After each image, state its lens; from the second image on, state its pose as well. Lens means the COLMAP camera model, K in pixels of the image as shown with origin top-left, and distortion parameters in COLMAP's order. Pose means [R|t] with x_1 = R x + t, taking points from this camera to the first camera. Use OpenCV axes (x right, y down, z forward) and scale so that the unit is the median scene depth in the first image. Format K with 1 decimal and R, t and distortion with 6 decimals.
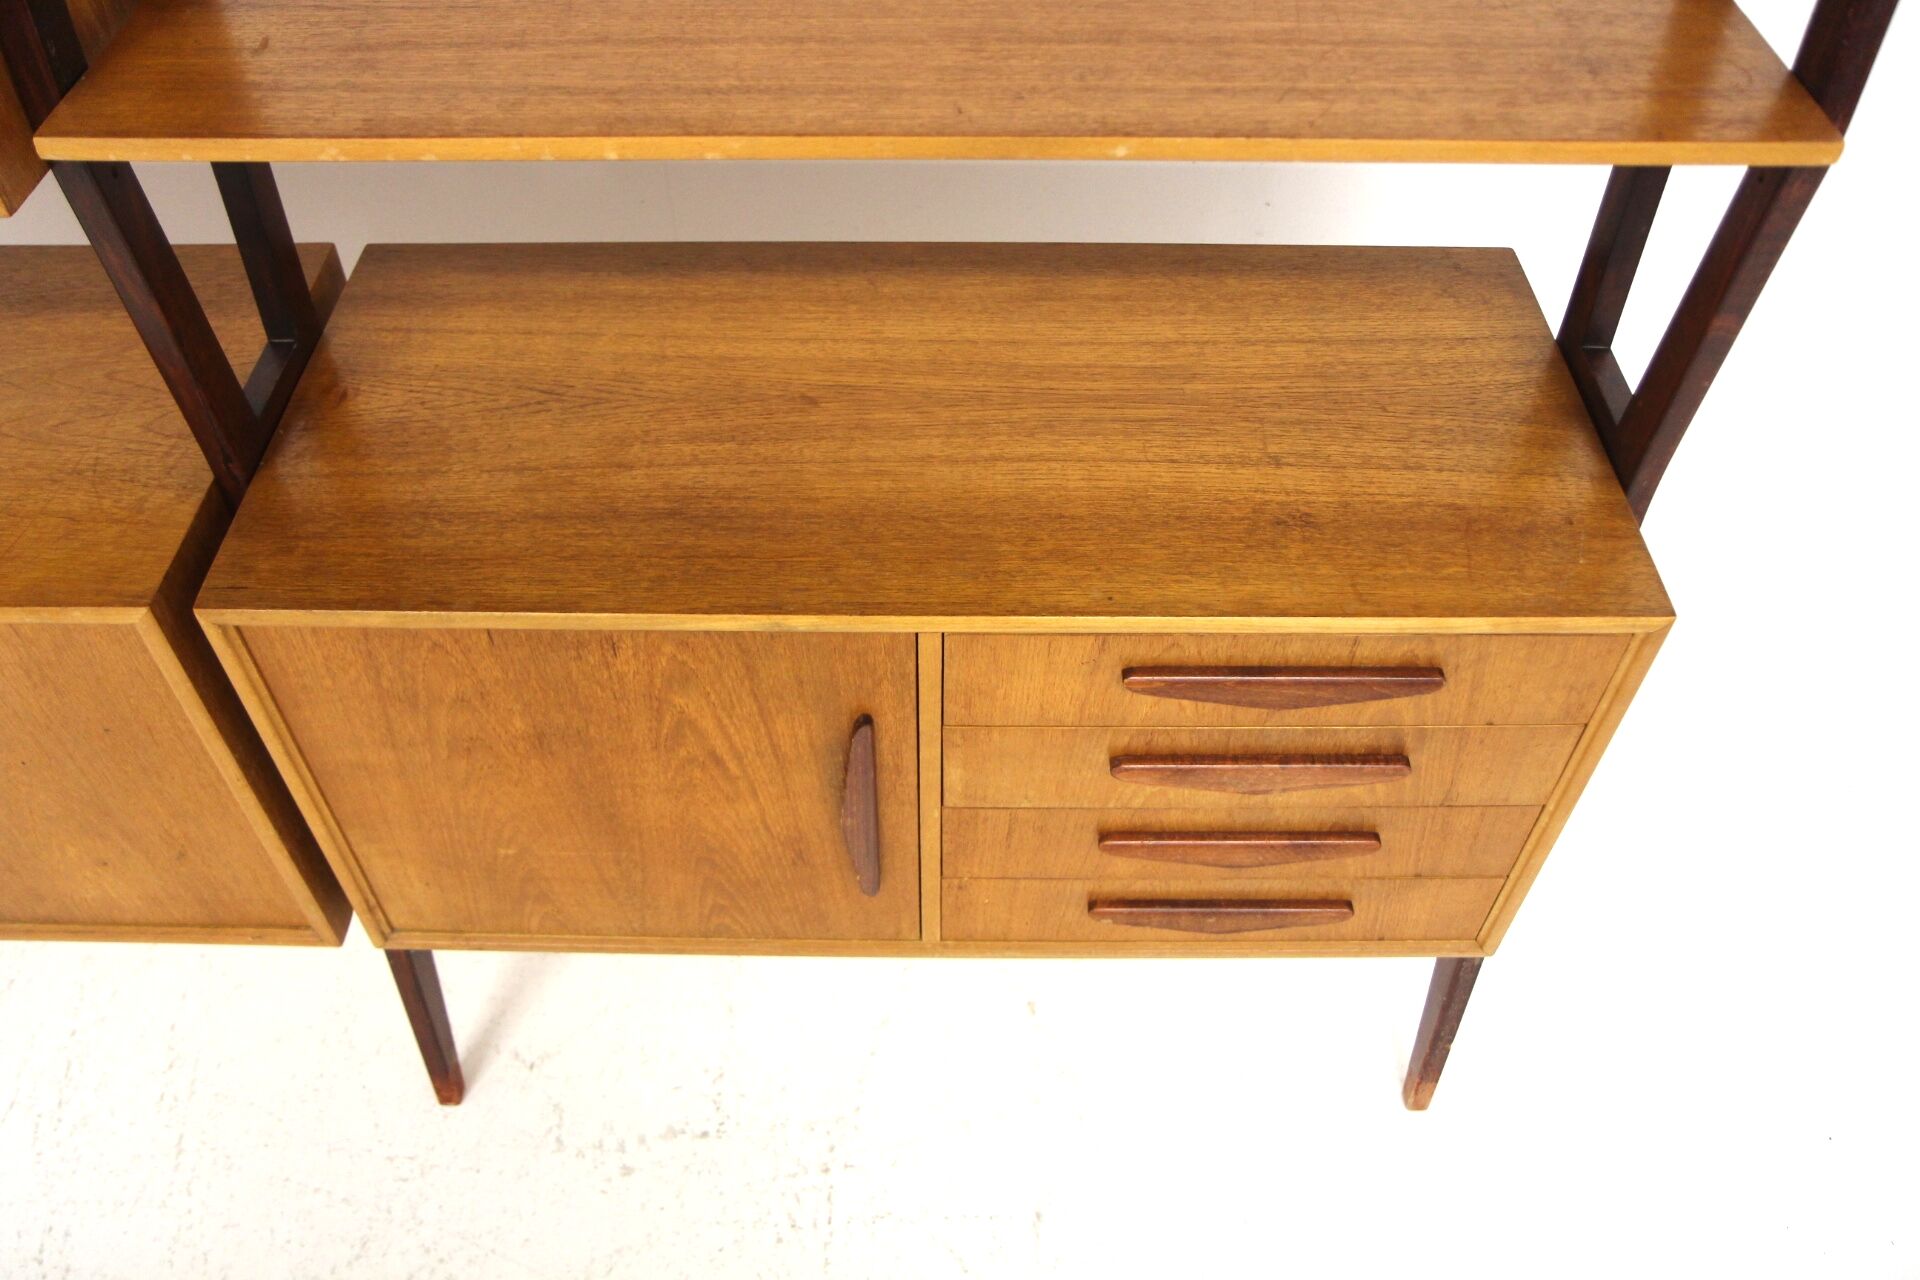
lens RADIAL K [[1412.4, 0, 944.2], [0, 1412.4, 628.8], [0, 0, 1]] dist [-0.041146, 0.011091]
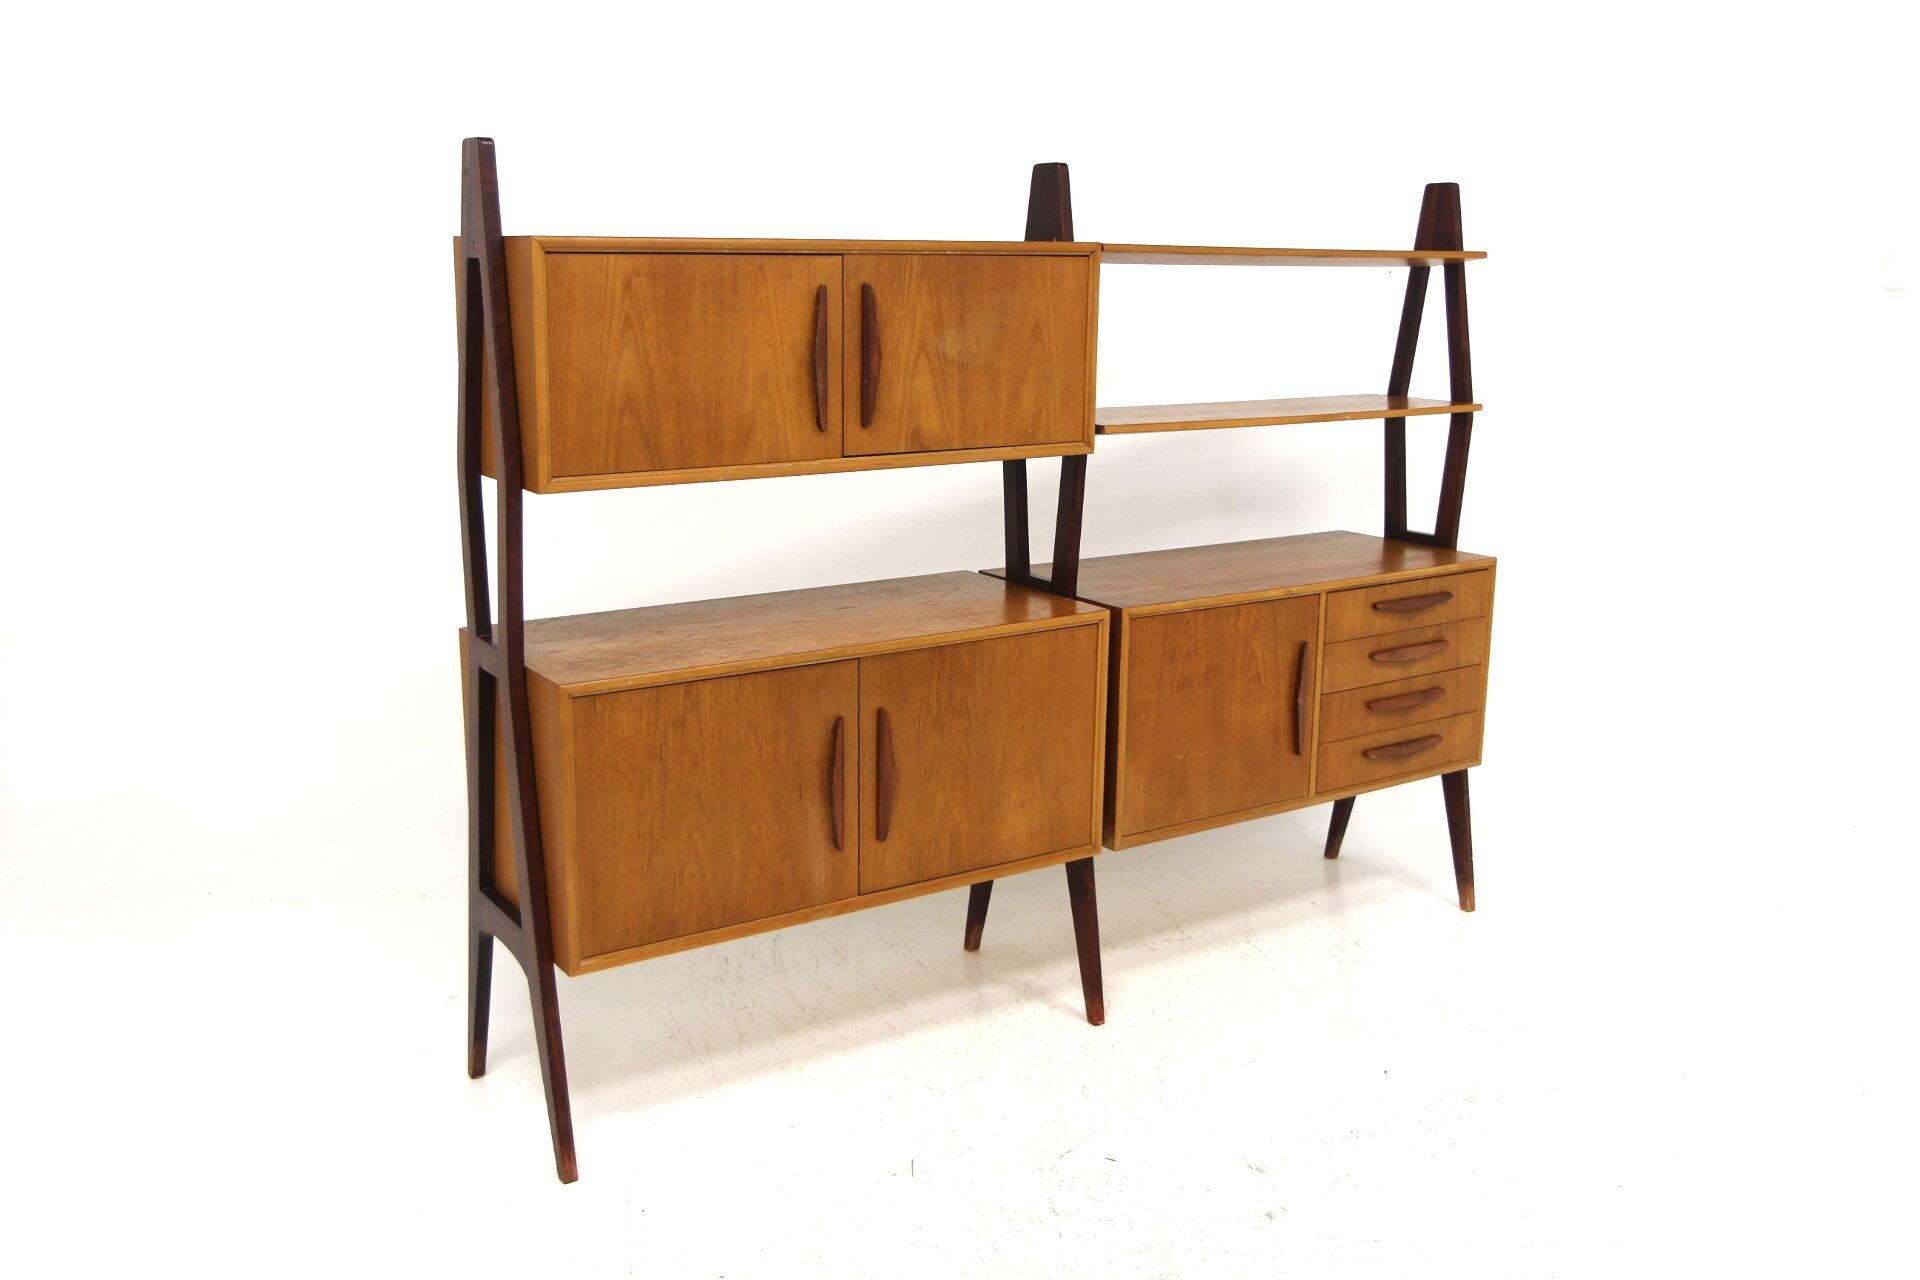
lens RADIAL K [[1767.6, 0, 965.3], [0, 1767.6, 628.6], [0, 0, 1]] dist [-0.004212, -0.003854]
pose [[0.817383, -0.115857, 0.564324, -2.220100], [0.414699, 0.798282, -0.436773, 1.115092], [-0.399887, 0.591036, 0.700548, -0.978839]]
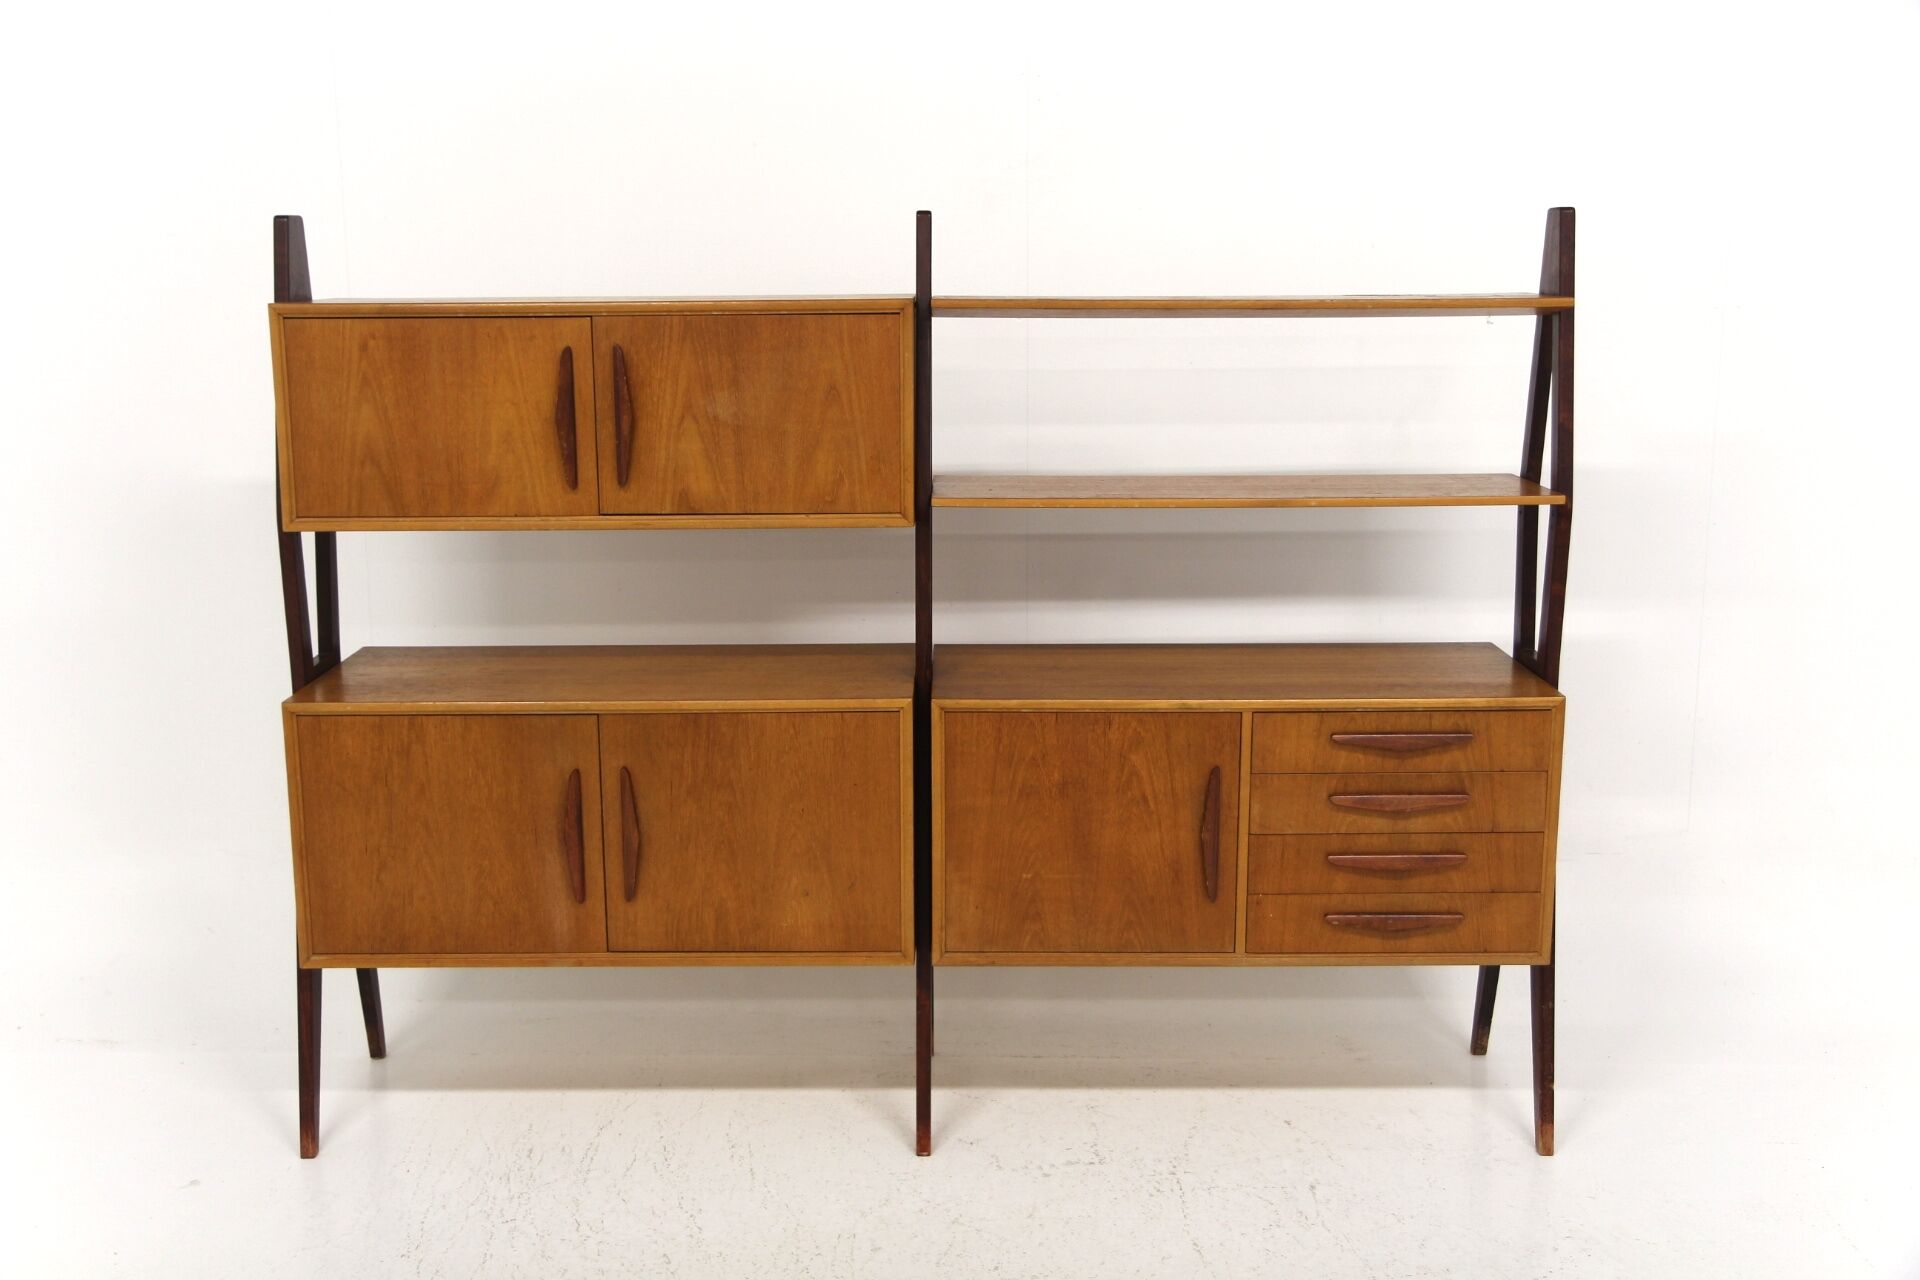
lens RADIAL K [[2035.4, 0, 942.9], [0, 2035.4, 626.6], [0, 0, 1]] dist [0.009059, 0.000000]
pose [[0.999956, -0.009303, 0.001278, -0.443796], [0.008298, 0.811727, -0.583979, 1.589174], [0.004395, 0.583963, 0.811768, -1.566024]]
